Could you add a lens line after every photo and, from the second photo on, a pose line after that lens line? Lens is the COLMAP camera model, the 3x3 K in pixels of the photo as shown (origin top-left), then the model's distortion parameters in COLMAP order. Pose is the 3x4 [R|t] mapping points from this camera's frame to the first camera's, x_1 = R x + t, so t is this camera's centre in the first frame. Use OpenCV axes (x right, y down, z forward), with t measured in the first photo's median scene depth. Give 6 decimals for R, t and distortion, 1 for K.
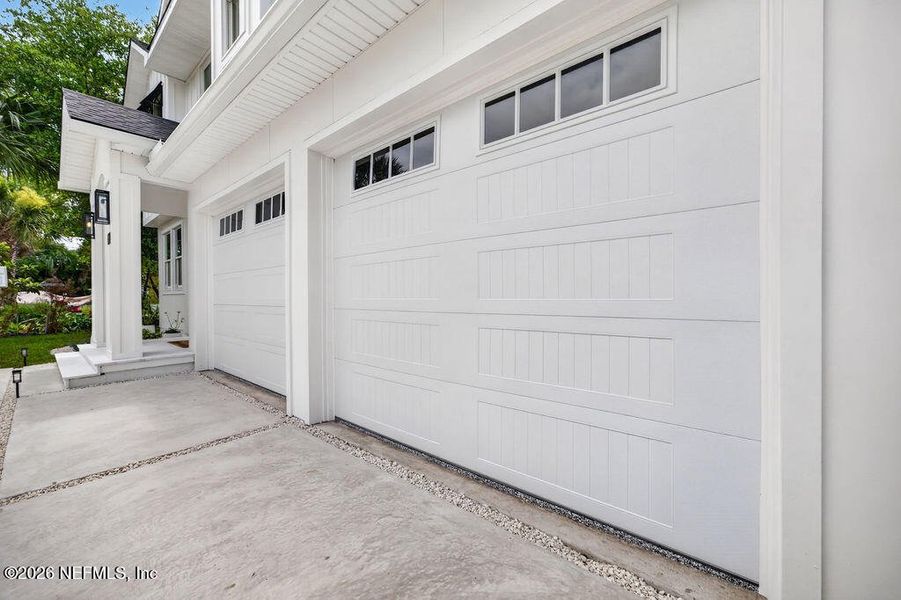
lens RADIAL K [[358.3, 0, 450.4], [0, 358.3, 304.2], [0, 0, 1]] dist [0.002925, 0.000949]
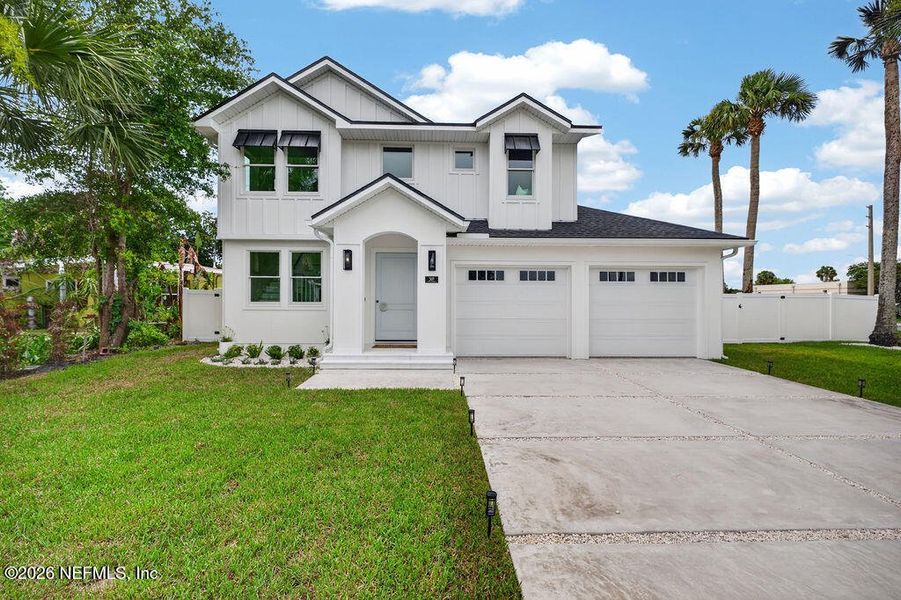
lens RADIAL K [[358.3, 0, 450.4], [0, 358.3, 304.2], [0, 0, 1]] dist [0.002925, 0.000949]
pose [[0.733431, 0.003221, 0.679756, -2.889977], [0.001593, 0.999978, -0.006457, -0.113190], [-0.679762, 0.005819, 0.733410, -1.336221]]
